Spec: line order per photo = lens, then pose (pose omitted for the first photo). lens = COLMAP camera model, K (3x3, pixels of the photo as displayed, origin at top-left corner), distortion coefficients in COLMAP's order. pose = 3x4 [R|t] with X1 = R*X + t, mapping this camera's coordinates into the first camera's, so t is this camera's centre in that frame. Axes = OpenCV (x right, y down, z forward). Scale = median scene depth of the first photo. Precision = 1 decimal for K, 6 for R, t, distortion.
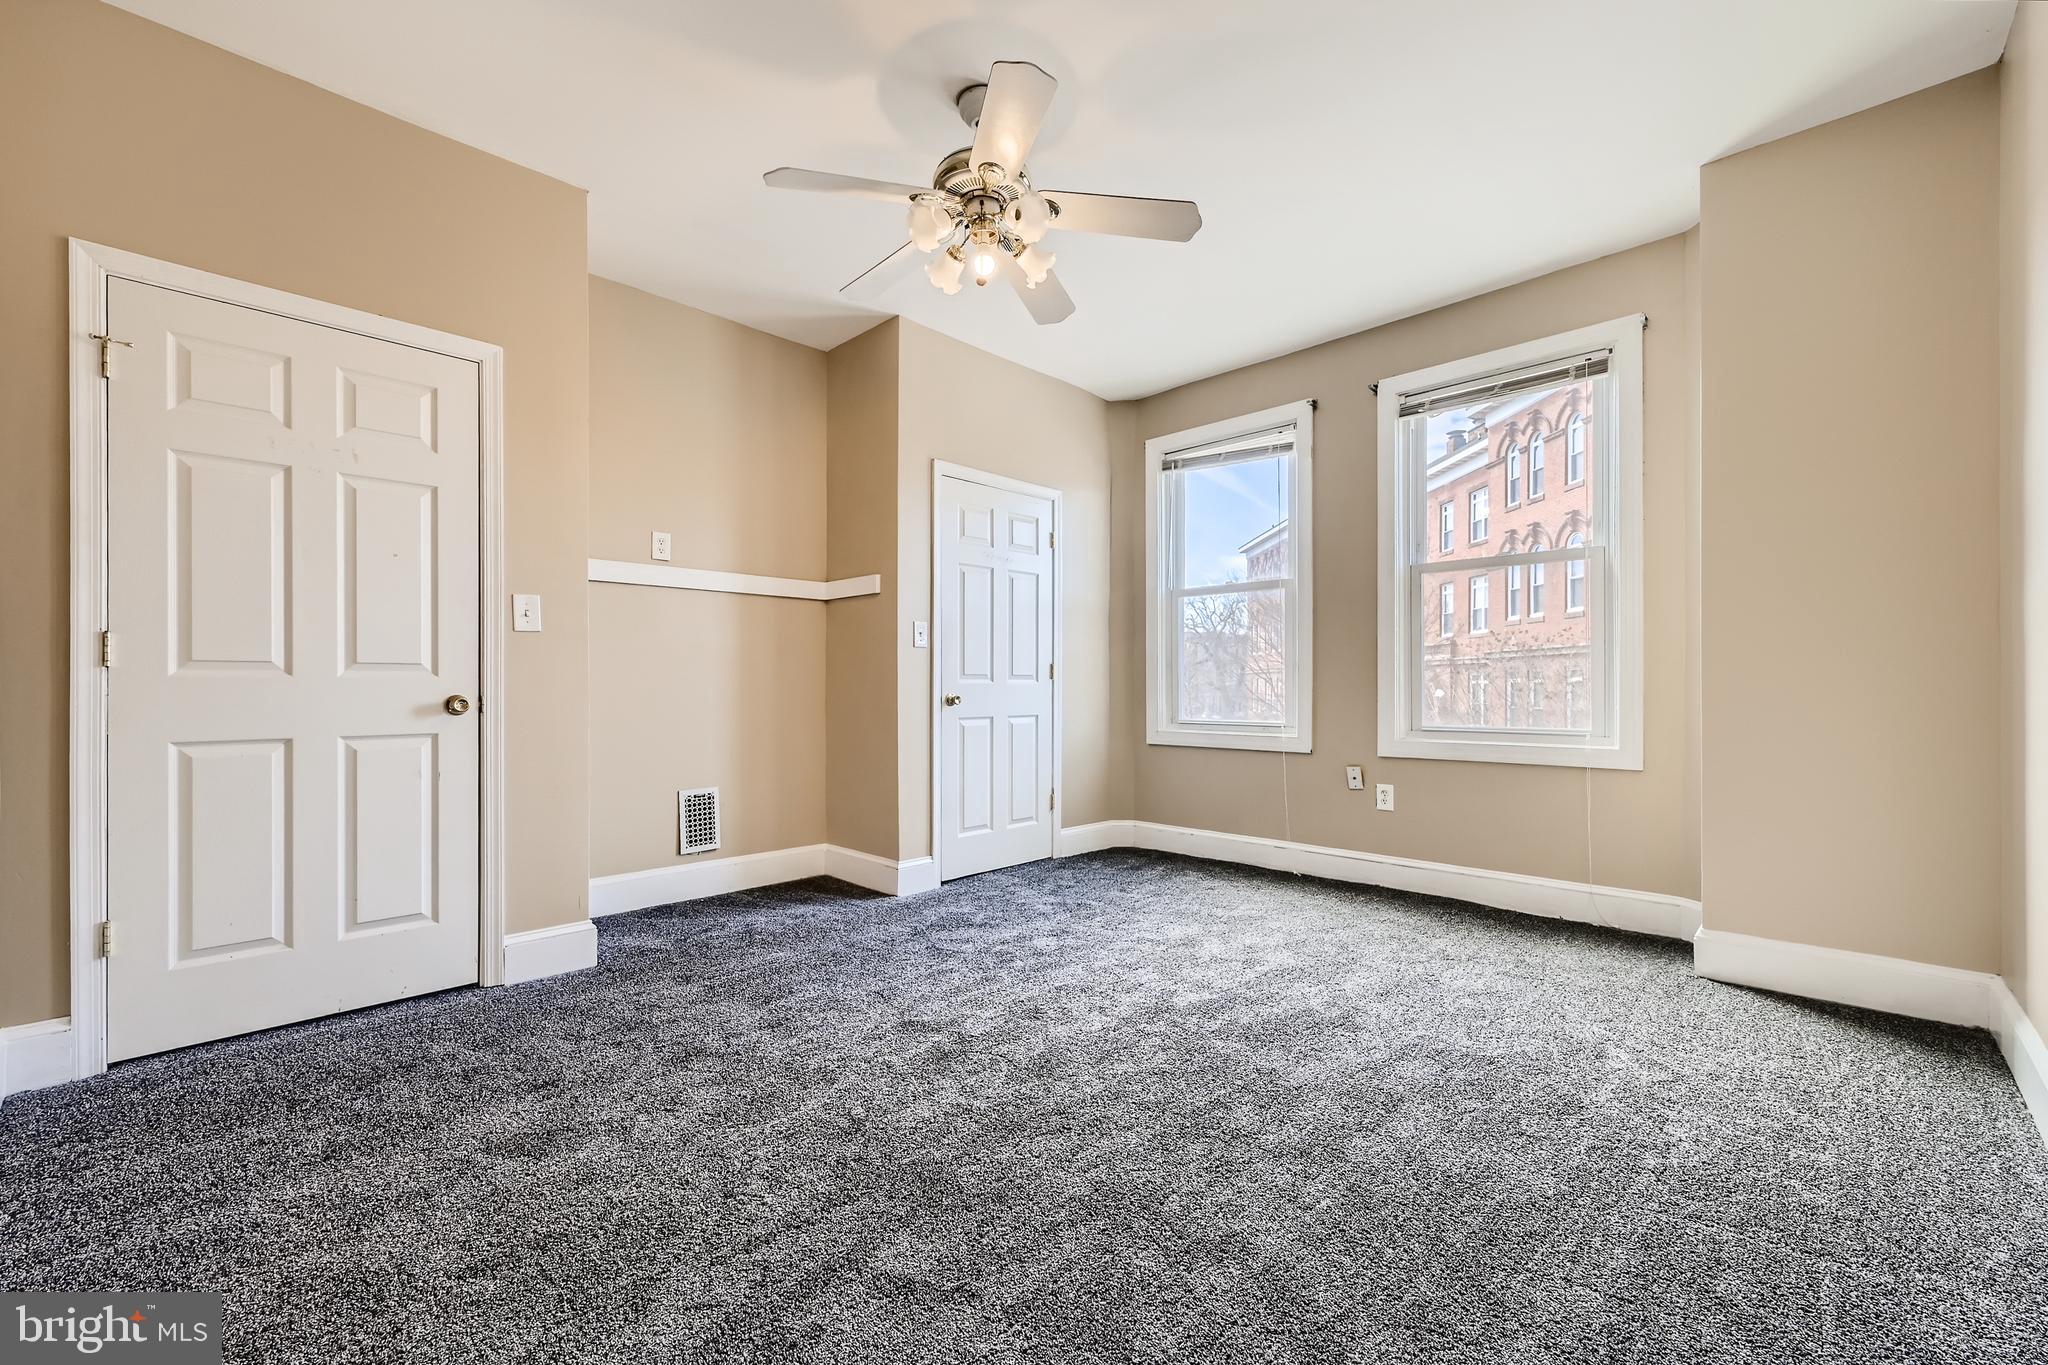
lens RADIAL K [[817.8, 0, 1038.1], [0, 817.8, 681.6], [0, 0, 1]] dist [0.000486, 0.000393]
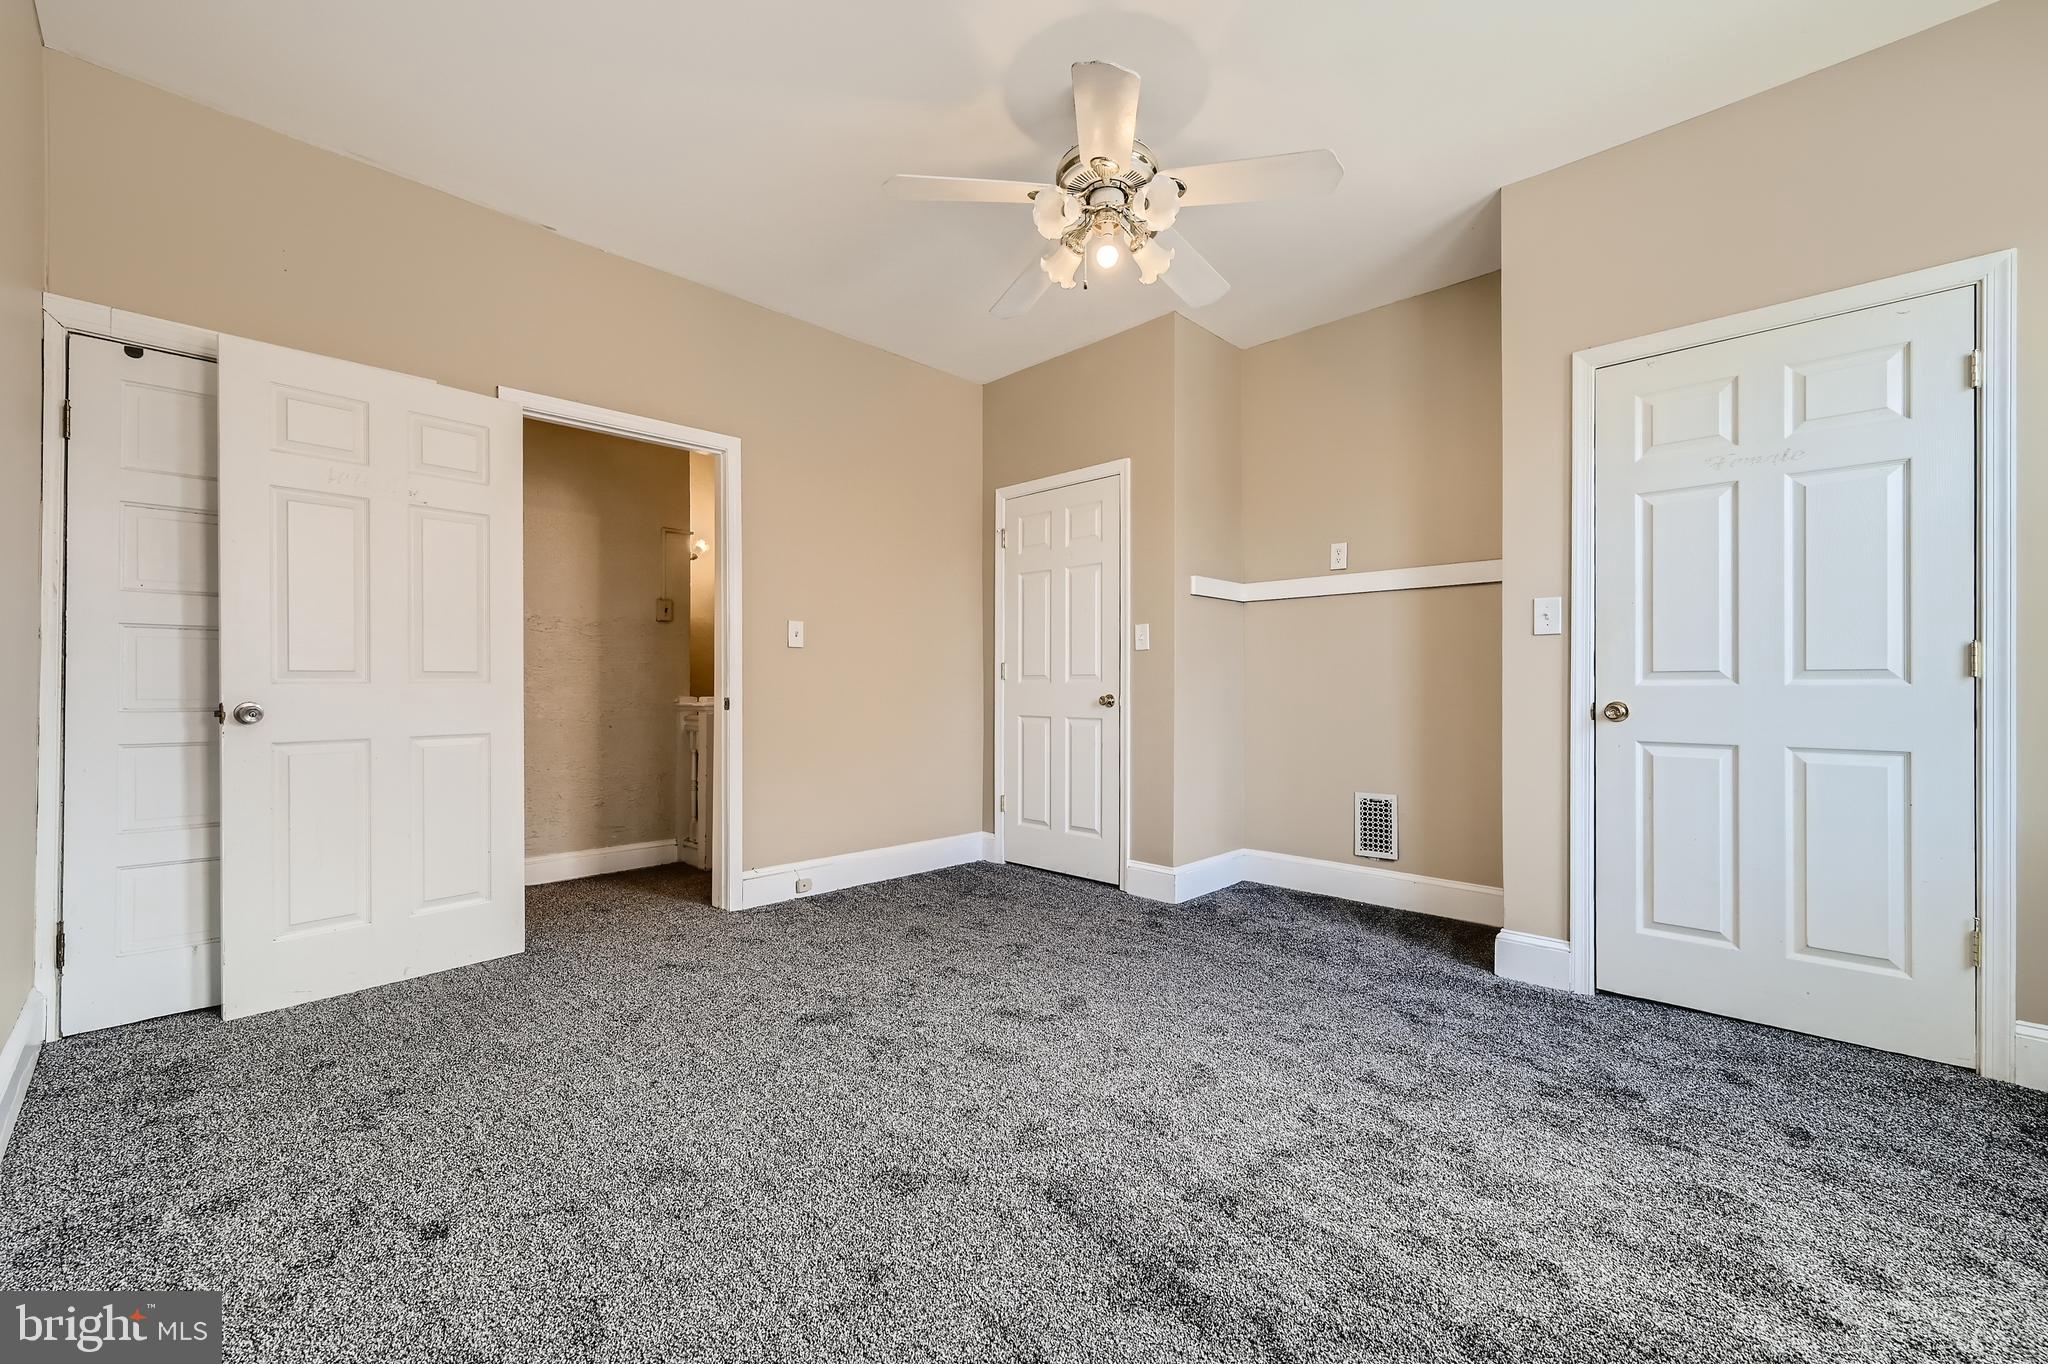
lens RADIAL K [[817.8, 0, 1037.7], [0, 817.8, 687.5], [0, 0, 1]] dist [0.000486, 0.000393]
pose [[0.007045, -0.003428, -0.999969, 0.571699], [-0.000871, 0.999994, -0.003435, 0.006238], [0.999975, 0.000895, 0.007042, 0.584478]]
